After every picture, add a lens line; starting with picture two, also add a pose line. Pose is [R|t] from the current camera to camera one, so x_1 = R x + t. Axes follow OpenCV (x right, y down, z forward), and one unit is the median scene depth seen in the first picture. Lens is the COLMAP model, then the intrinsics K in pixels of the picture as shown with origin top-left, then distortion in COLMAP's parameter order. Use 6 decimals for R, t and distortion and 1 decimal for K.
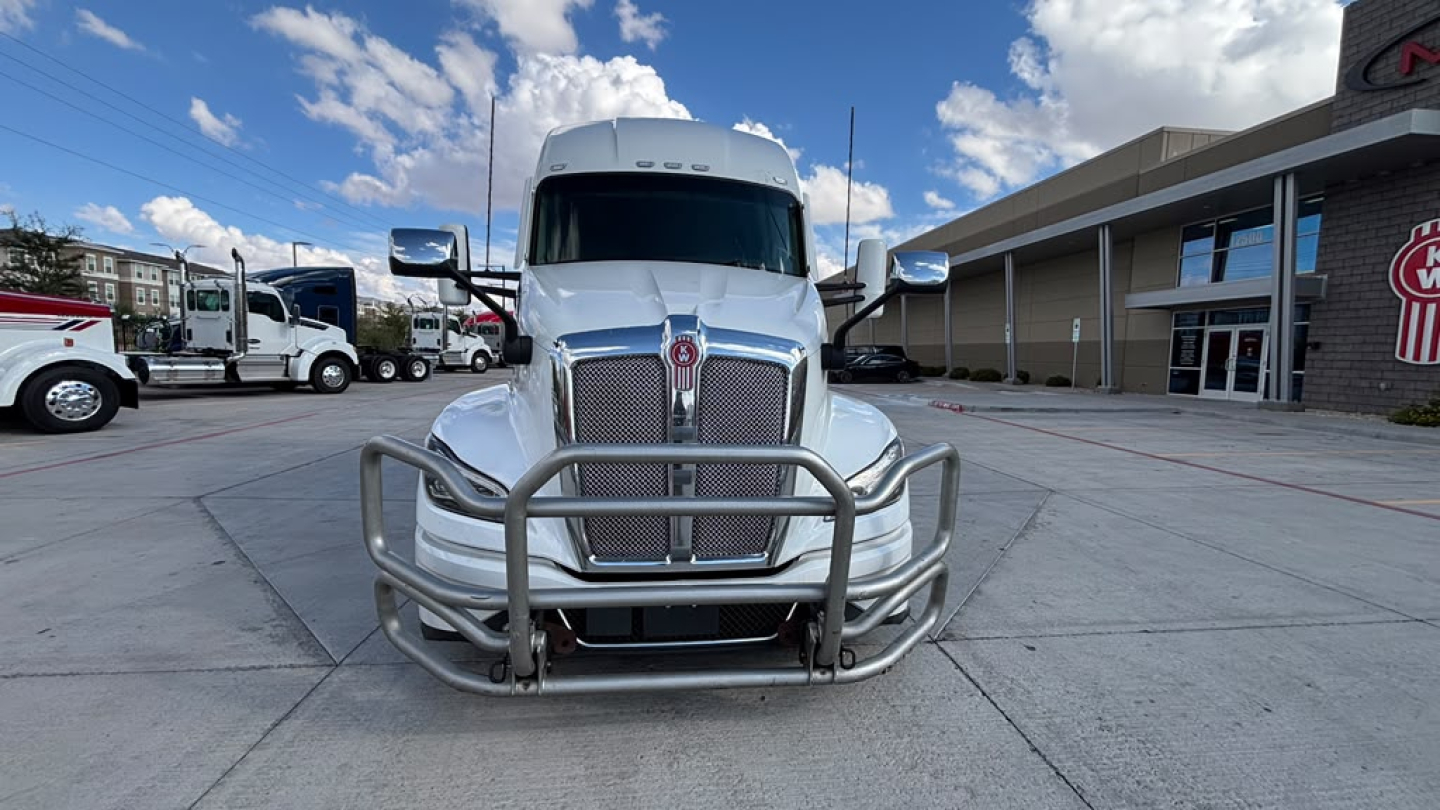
lens RADIAL K [[581.3, 0, 721.1], [0, 581.3, 402.8], [0, 0, 1]] dist [-0.000979, 0.000396]
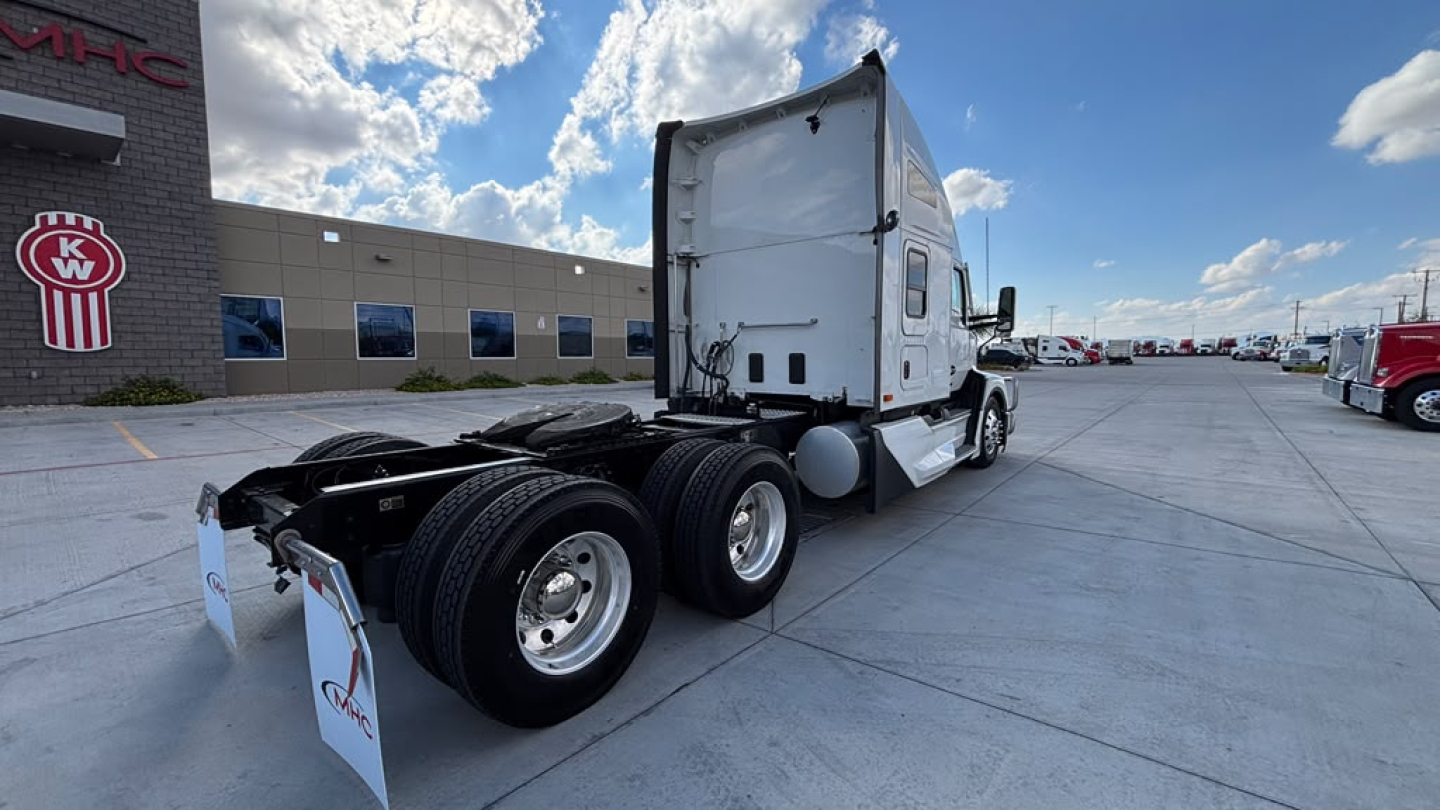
lens RADIAL K [[593.7, 0, 720.0], [0, 593.7, 405.0], [0, 0, 1]] dist [-0.009916, 0.000465]
pose [[-0.696676, -0.079613, 0.712955, -0.304567], [0.048402, 0.986342, 0.157438, -0.068254], [-0.715751, 0.144192, -0.683307, 0.761043]]
